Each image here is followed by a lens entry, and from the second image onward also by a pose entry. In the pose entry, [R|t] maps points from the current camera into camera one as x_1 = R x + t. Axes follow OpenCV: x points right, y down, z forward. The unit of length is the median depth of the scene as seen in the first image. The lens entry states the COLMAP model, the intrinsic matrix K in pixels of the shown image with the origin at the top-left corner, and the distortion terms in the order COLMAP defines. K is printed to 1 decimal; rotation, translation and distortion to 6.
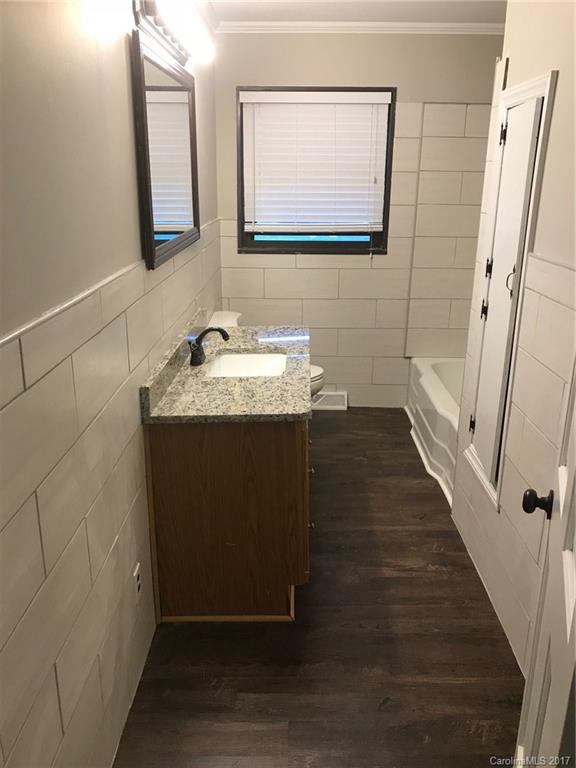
lens RADIAL K [[619.1, 0, 287.9], [0, 619.1, 372.9], [0, 0, 1]] dist [0.017024, -0.030940]
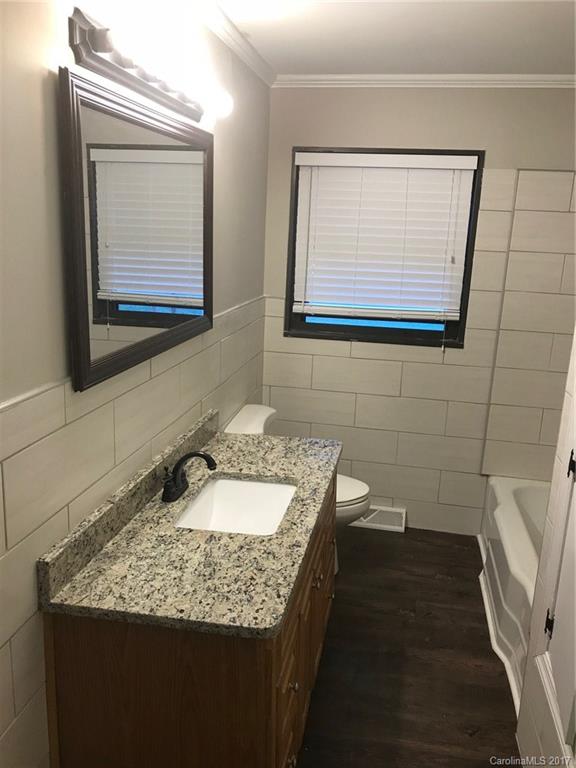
lens RADIAL K [[618.2, 0, 291.5], [0, 618.2, 373.4], [0, 0, 1]] dist [0.078096, -0.174019]
pose [[0.985033, 0.070978, -0.157073, 0.073119], [-0.083958, 0.993443, -0.077604, -0.082119], [0.150535, 0.089631, 0.984533, 0.176615]]
